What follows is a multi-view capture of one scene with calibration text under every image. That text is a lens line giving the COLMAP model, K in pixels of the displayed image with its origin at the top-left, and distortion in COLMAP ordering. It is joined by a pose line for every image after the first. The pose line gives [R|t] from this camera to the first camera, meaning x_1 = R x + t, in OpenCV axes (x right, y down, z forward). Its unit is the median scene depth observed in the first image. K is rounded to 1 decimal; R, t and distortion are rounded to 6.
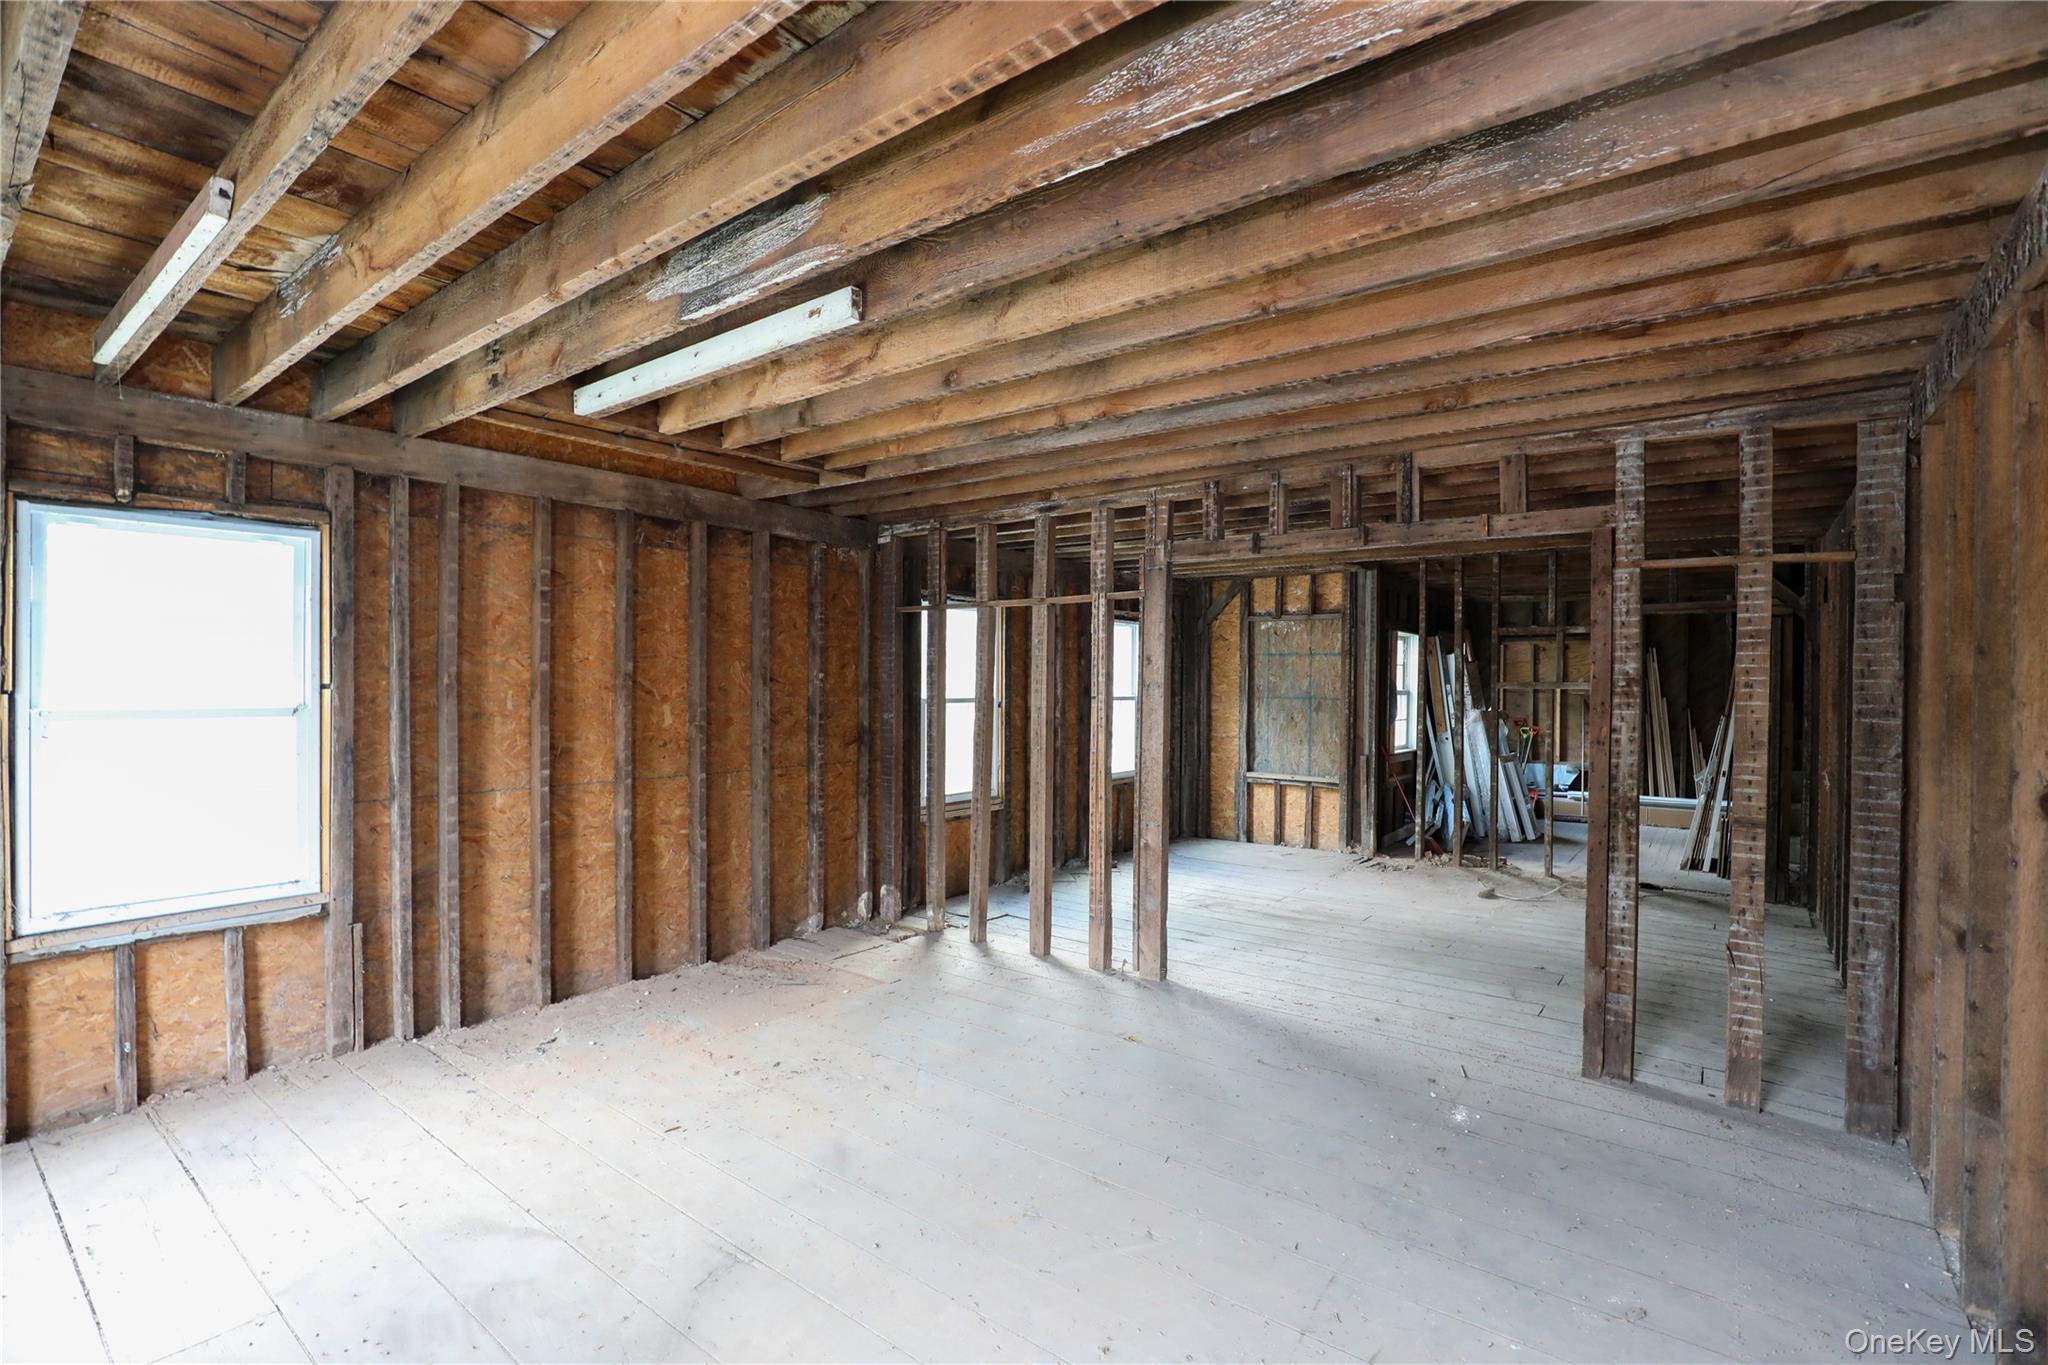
lens RADIAL K [[932.0, 0, 1024.4], [0, 932.0, 685.3], [0, 0, 1]] dist [-0.028557, 0.003178]
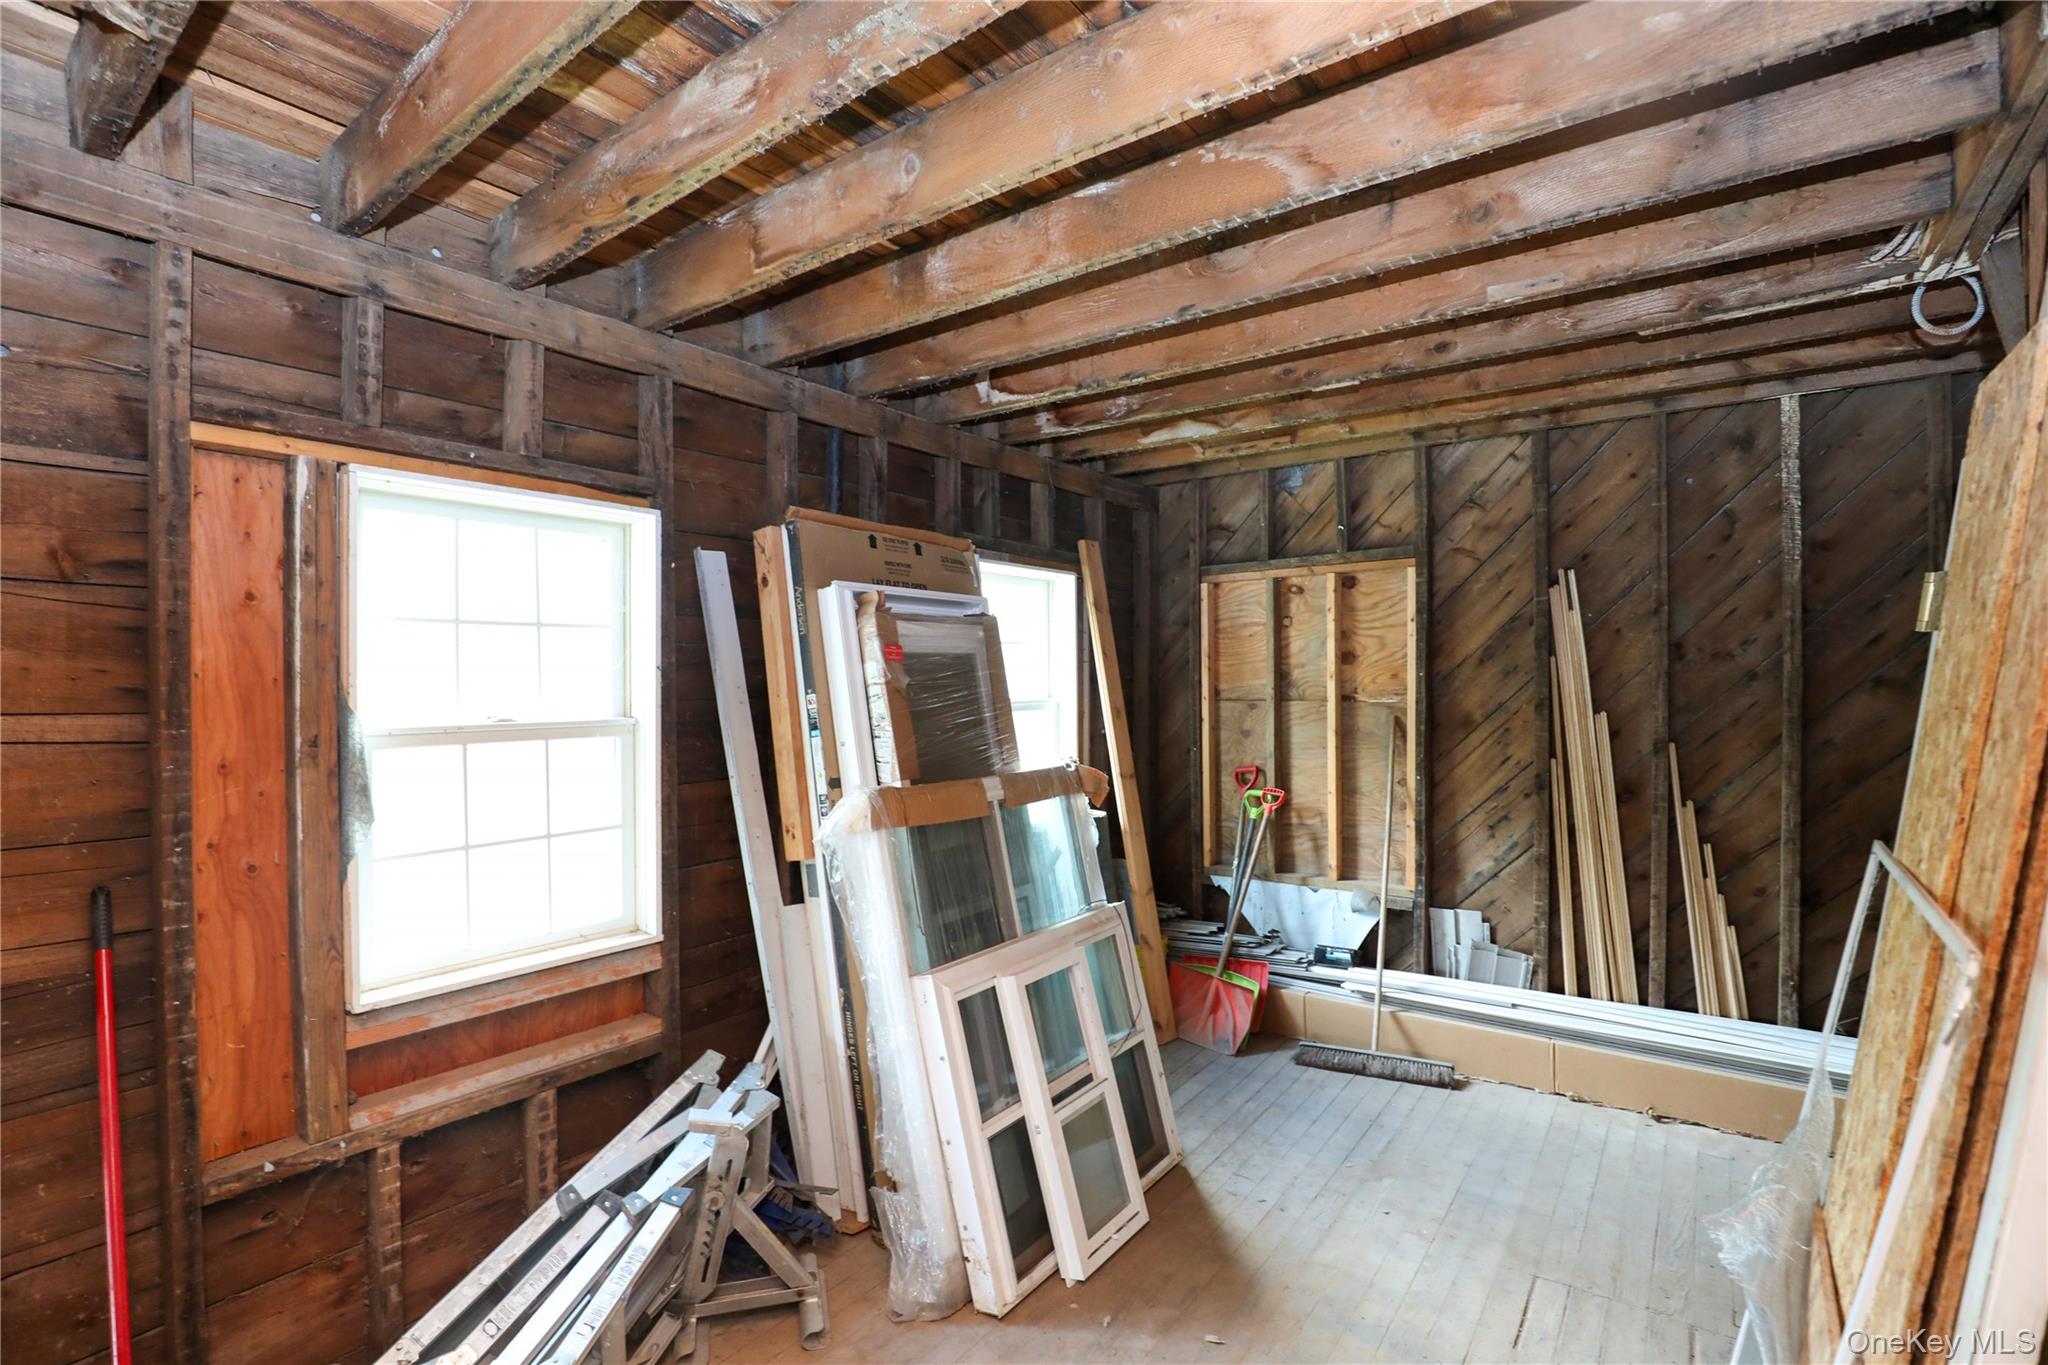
lens RADIAL K [[932.0, 0, 1013.7], [0, 932.0, 687.4], [0, 0, 1]] dist [-0.028557, 0.003178]
pose [[0.999801, -0.011895, 0.016008, 0.599285], [0.011949, 0.999923, -0.003292, 0.003111], [-0.015968, 0.003483, 0.999866, 0.839435]]
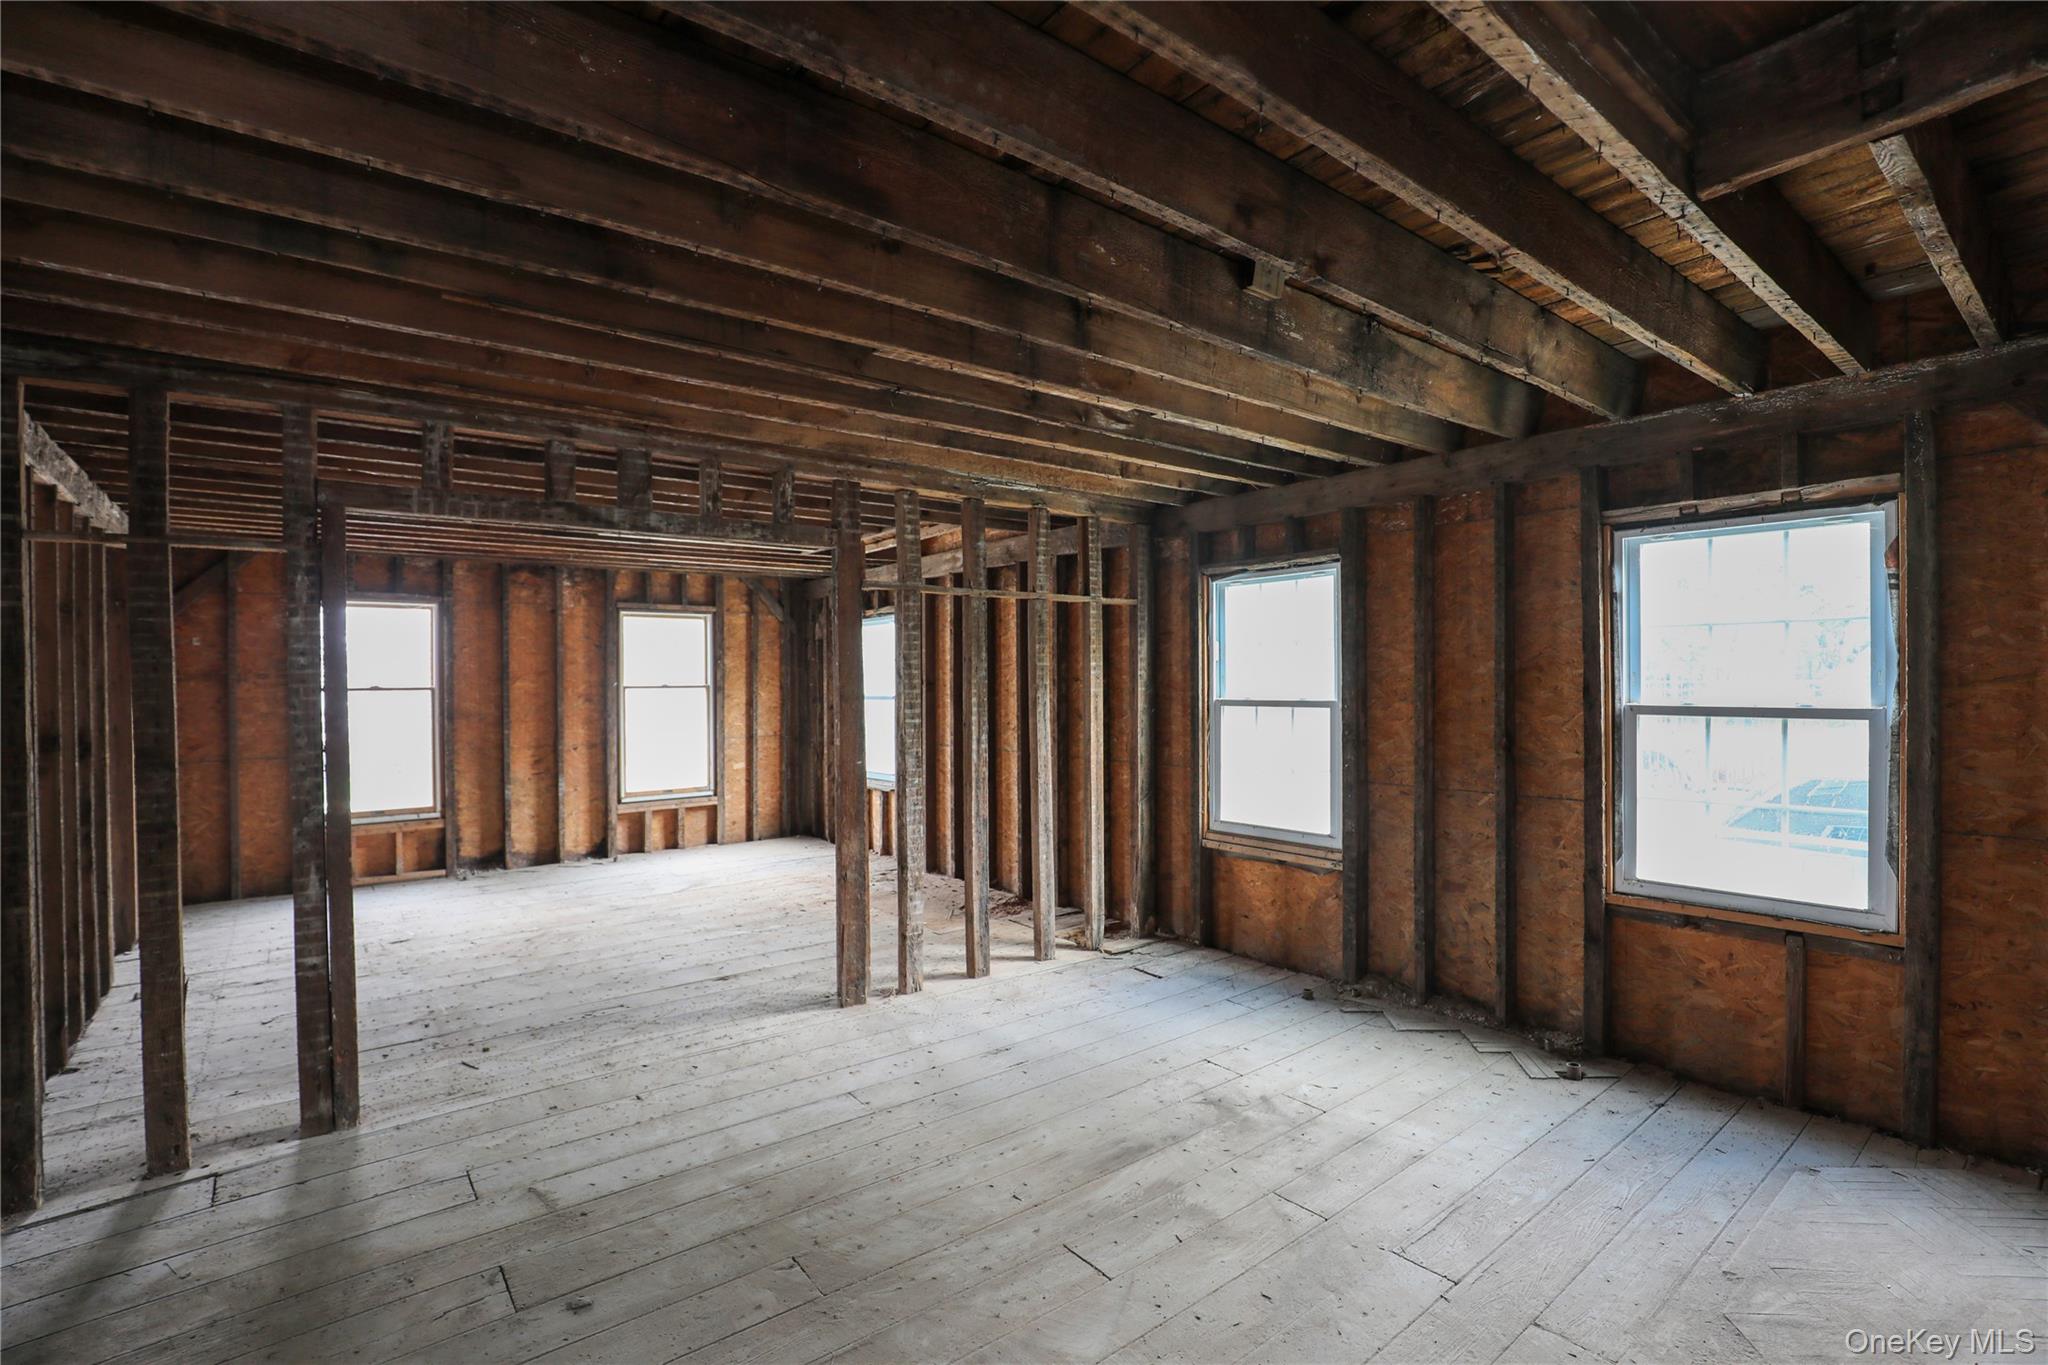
lens RADIAL K [[932.0, 0, 1014.2], [0, 932.0, 685.6], [0, 0, 1]] dist [-0.028557, 0.003178]
pose [[-0.246750, -0.000291, -0.969079, 0.806870], [0.004175, 0.999990, -0.001363, 0.002150], [0.969070, -0.004382, -0.246746, 1.129425]]
